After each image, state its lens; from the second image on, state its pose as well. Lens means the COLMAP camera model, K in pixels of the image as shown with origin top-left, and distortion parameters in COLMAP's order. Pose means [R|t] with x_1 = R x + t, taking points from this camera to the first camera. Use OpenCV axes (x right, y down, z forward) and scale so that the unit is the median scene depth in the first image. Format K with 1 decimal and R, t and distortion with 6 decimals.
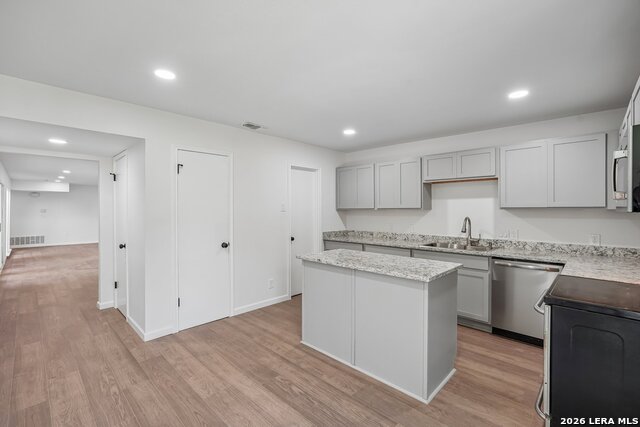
lens RADIAL K [[285.4, 0, 318.9], [0, 285.4, 209.3], [0, 0, 1]] dist [-0.014165, 0.007486]
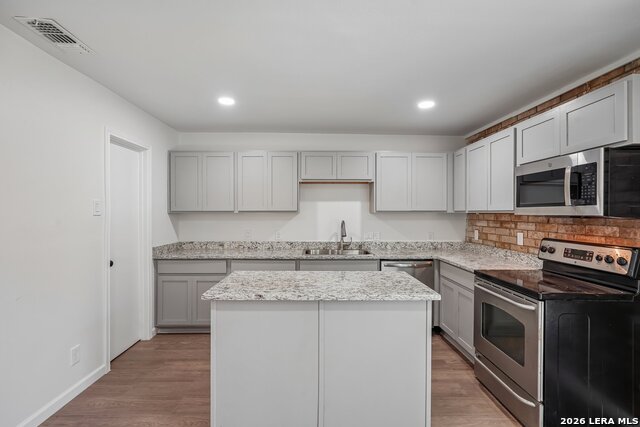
lens RADIAL K [[301.7, 0, 317.9], [0, 301.7, 213.9], [0, 0, 1]] dist [-0.003803, 0.000746]
pose [[0.711544, -0.002413, 0.702637, -0.275046], [-0.002364, 0.999980, 0.005828, -0.000963], [-0.702637, -0.005808, 0.711525, 0.347863]]
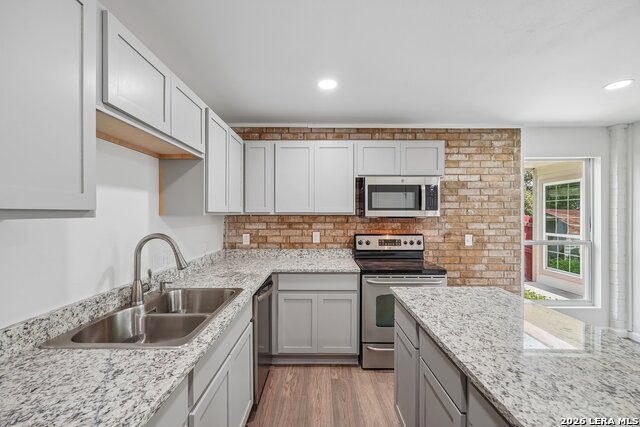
lens RADIAL K [[285.4, 0, 321.2], [0, 285.4, 213.2], [0, 0, 1]] dist [-0.014165, 0.007486]
pose [[-0.689995, -0.001059, 0.723814, 0.055200], [-0.003487, 0.999992, -0.001862, -0.003216], [-0.723806, -0.003809, -0.689993, 1.177511]]
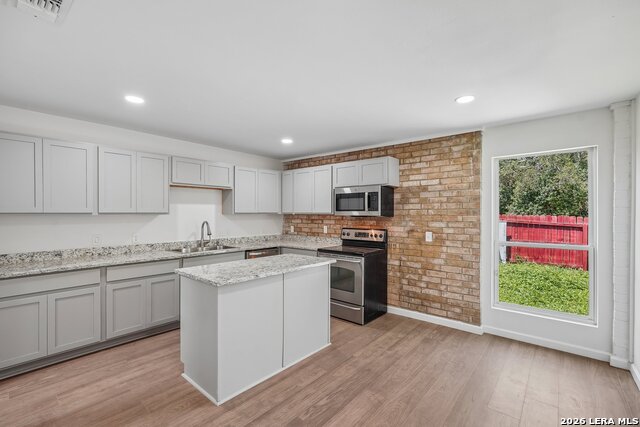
lens RADIAL K [[285.4, 0, 319.5], [0, 285.4, 214.8], [0, 0, 1]] dist [-0.014165, 0.007486]
pose [[-0.056775, -0.006196, 0.998368, -0.642508], [-0.002925, 0.999977, 0.006039, -0.005561], [-0.998383, -0.002578, -0.056792, 0.658950]]
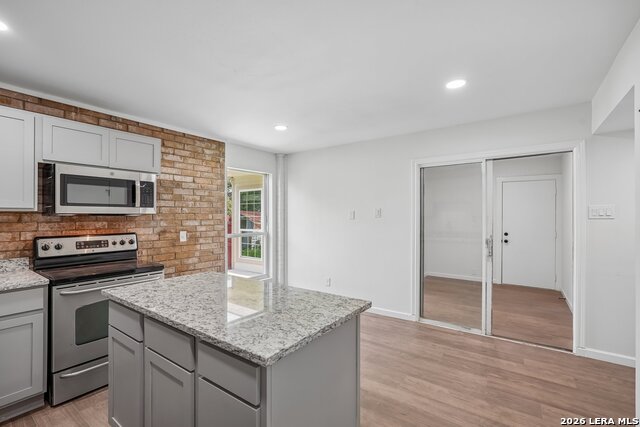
lens RADIAL K [[285.4, 0, 326.1], [0, 285.4, 212.0], [0, 0, 1]] dist [-0.014165, 0.007486]
pose [[-0.987130, 0.000745, -0.159918, 0.059753], [0.003724, 0.999825, -0.018331, 0.015811], [0.159877, -0.018690, -0.986960, 1.253440]]
